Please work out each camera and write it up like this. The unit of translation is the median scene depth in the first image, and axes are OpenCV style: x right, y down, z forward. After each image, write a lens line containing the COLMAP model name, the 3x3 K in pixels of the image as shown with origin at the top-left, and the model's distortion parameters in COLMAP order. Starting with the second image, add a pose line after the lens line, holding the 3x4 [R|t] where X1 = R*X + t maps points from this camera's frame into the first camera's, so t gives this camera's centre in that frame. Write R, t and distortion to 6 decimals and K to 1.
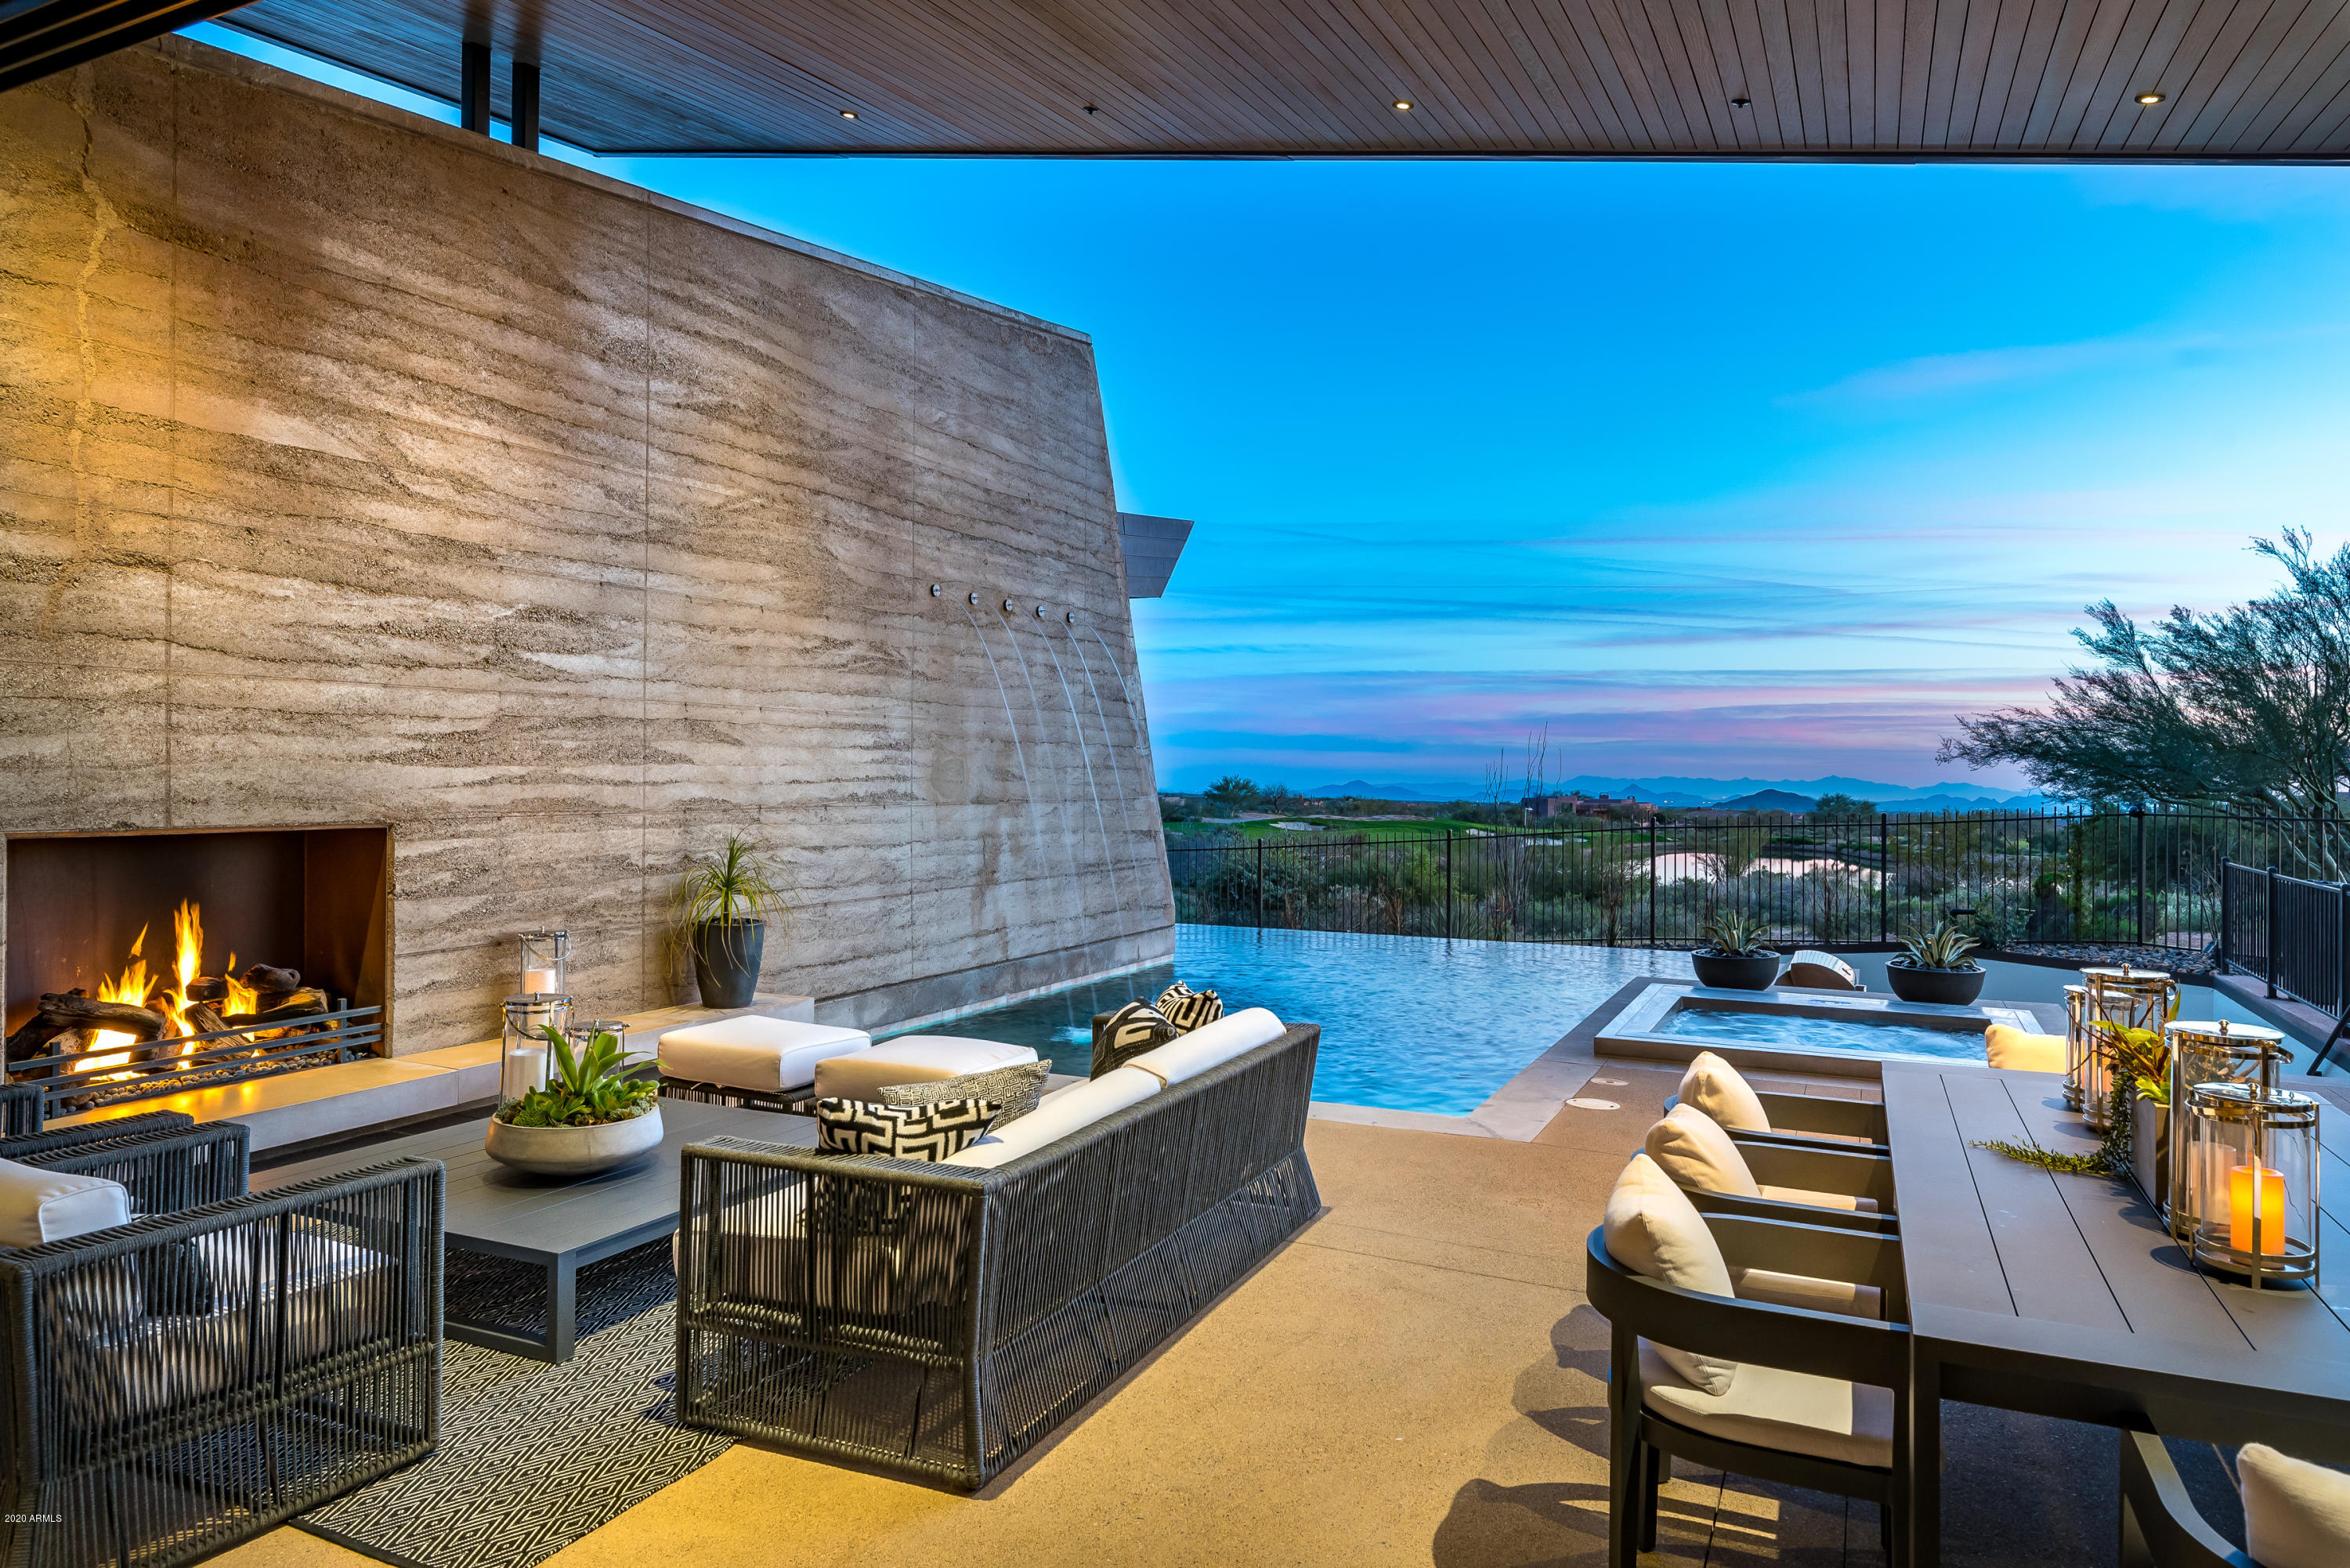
lens RADIAL K [[1464.7, 0, 1171.4], [0, 1464.7, 781.2], [0, 0, 1]] dist [-0.014855, -0.001516]
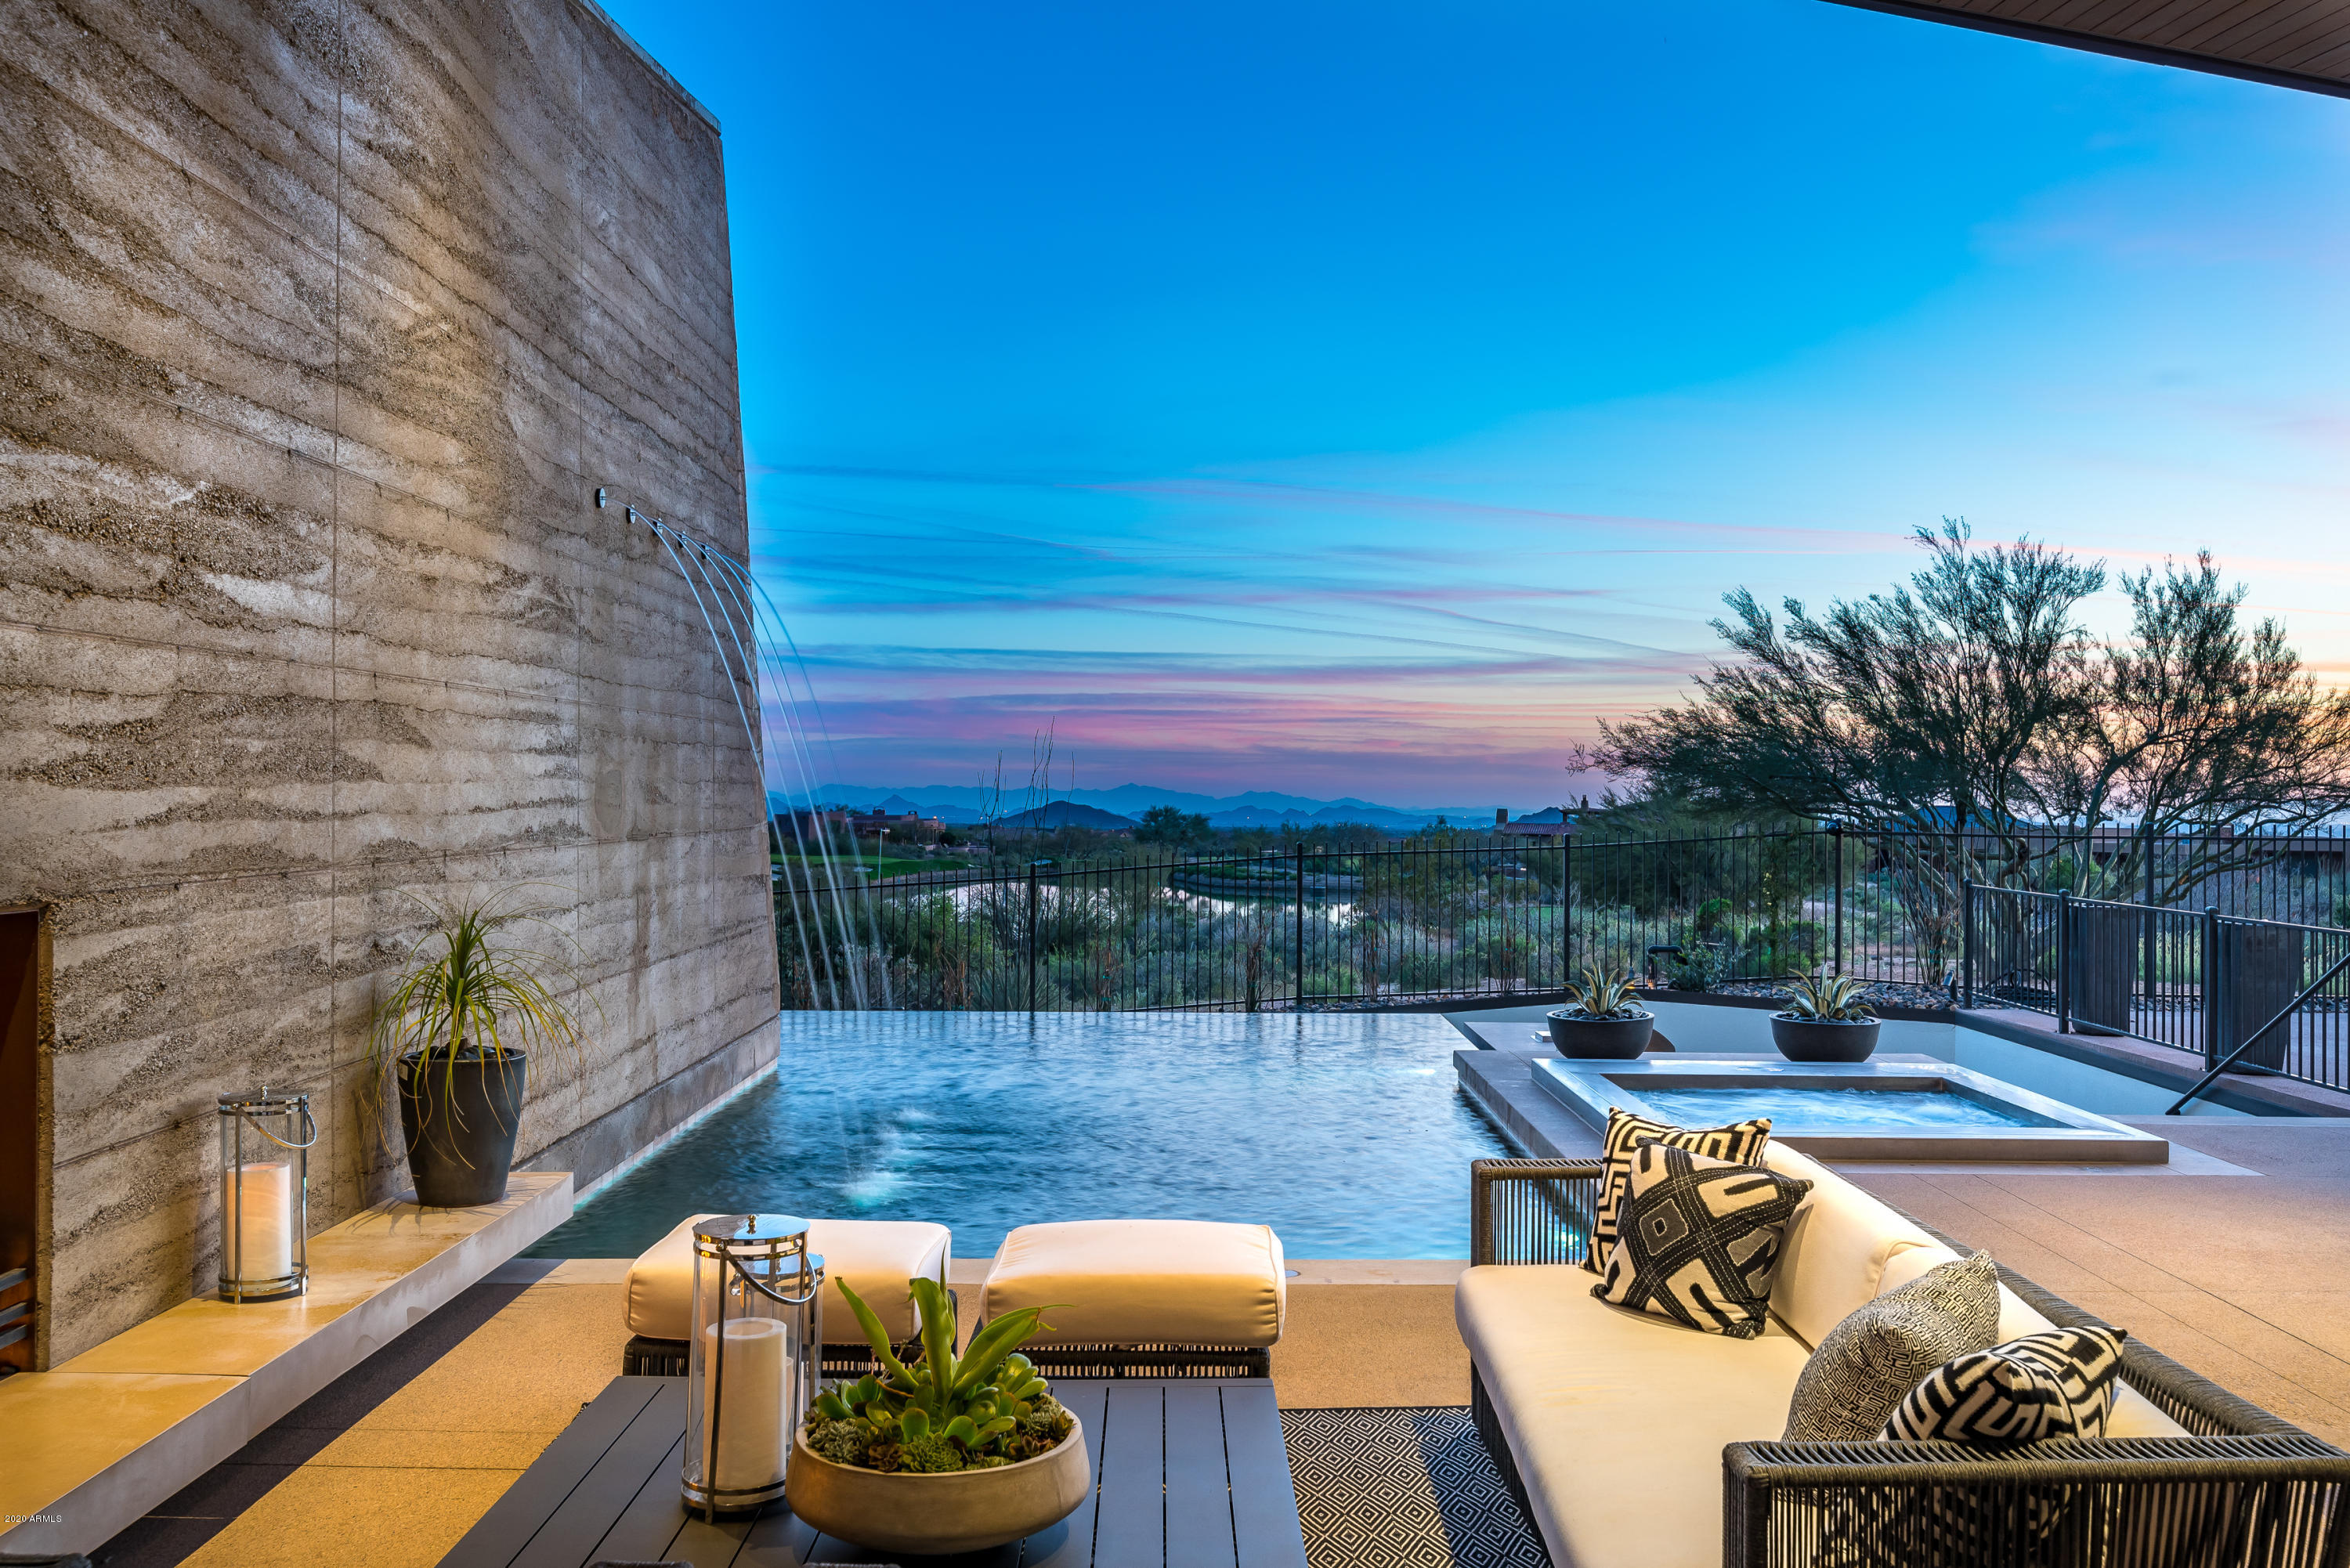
lens RADIAL K [[1970.9, 0, 1174.3], [0, 1970.9, 797.3], [0, 0, 1]] dist [-0.007017, -0.004571]
pose [[0.896888, -0.004101, 0.442238, -0.391782], [0.002743, 0.999989, 0.003712, -0.007222], [-0.442249, -0.002116, 0.896890, 0.178872]]
